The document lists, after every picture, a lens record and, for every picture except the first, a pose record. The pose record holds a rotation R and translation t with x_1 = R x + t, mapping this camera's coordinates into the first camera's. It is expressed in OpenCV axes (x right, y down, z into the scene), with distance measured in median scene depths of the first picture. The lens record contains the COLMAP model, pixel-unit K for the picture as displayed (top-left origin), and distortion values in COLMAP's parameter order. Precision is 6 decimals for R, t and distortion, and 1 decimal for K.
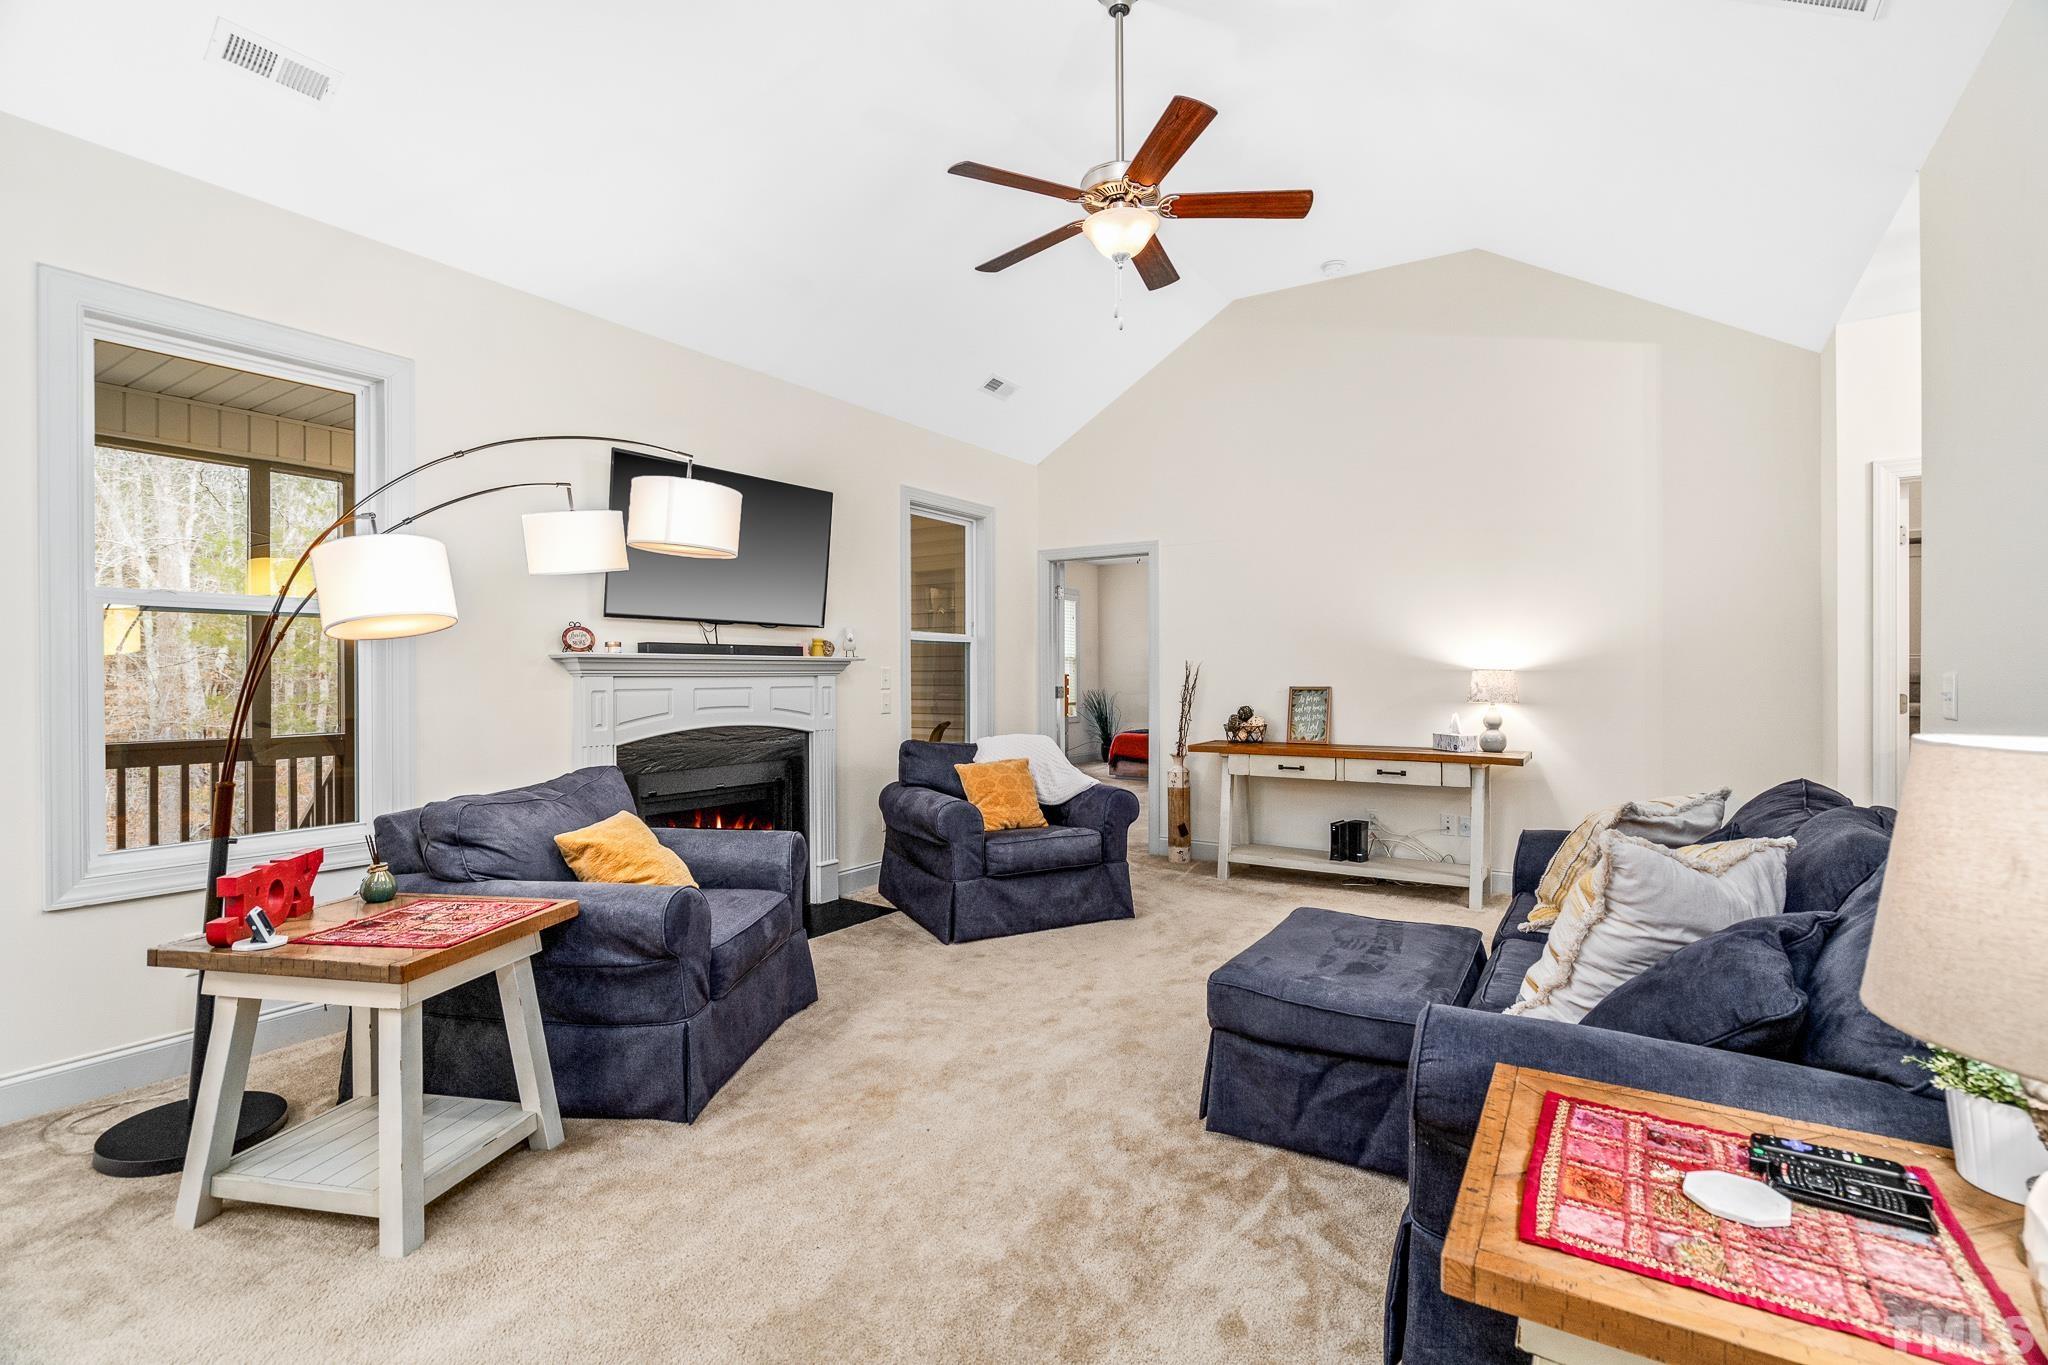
lens RADIAL K [[924.1, 0, 1017.0], [0, 924.1, 668.3], [0, 0, 1]] dist [-0.000030, 0.000268]
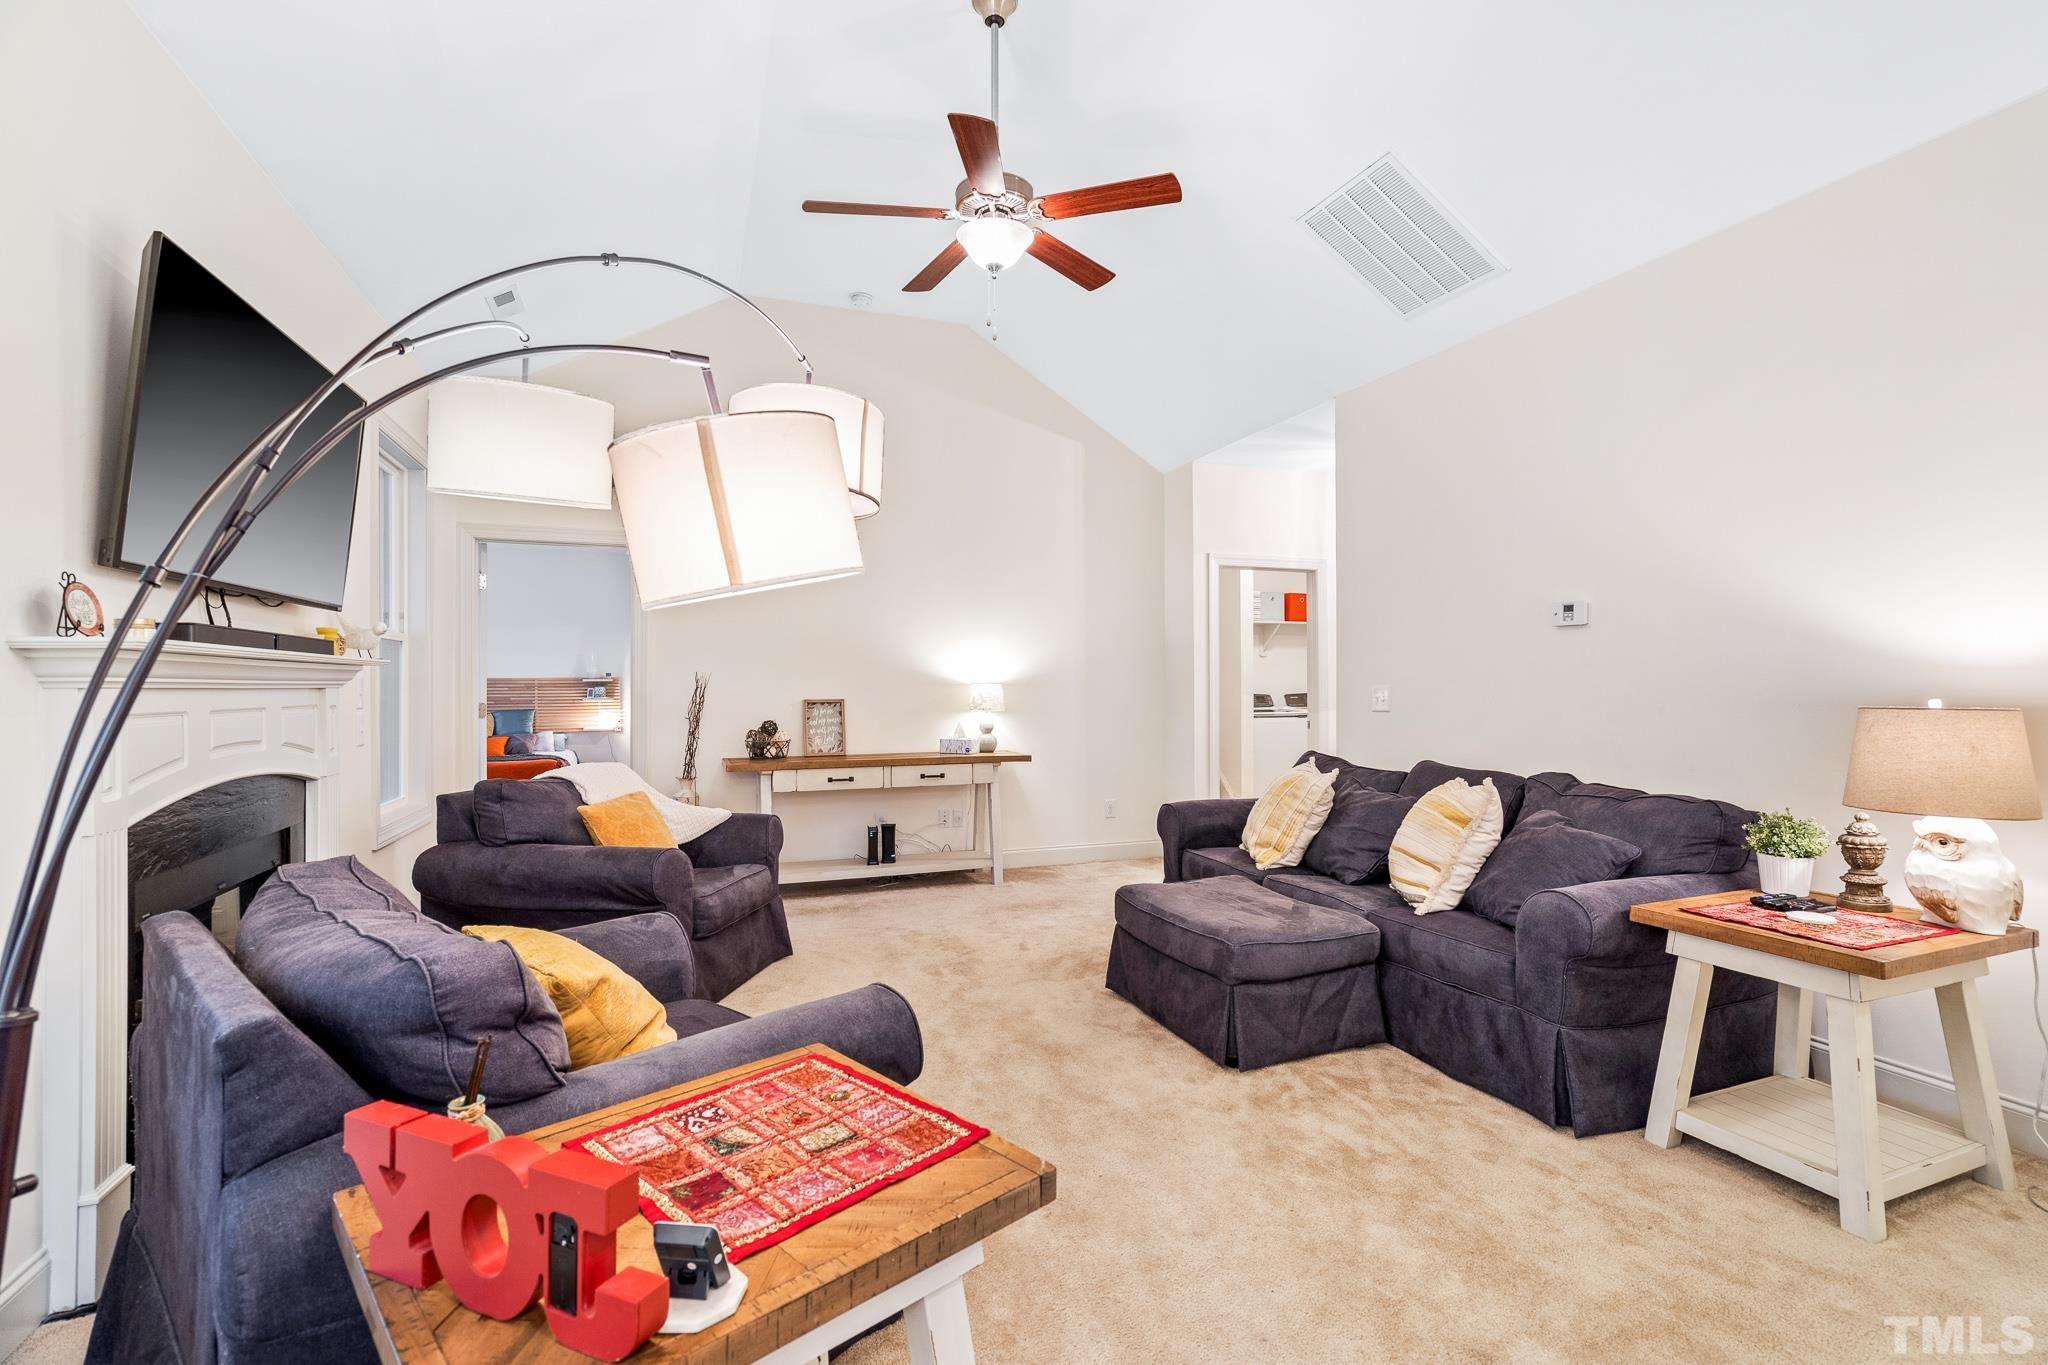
lens RADIAL K [[936.1, 0, 1025.0], [0, 936.1, 674.5], [0, 0, 1]] dist [-0.001115, 0.001186]
pose [[0.577557, 0.013888, 0.816232, -0.450245], [-0.006129, 0.999901, -0.012676, 0.004702], [-0.816327, 0.002318, 0.577585, 0.257238]]
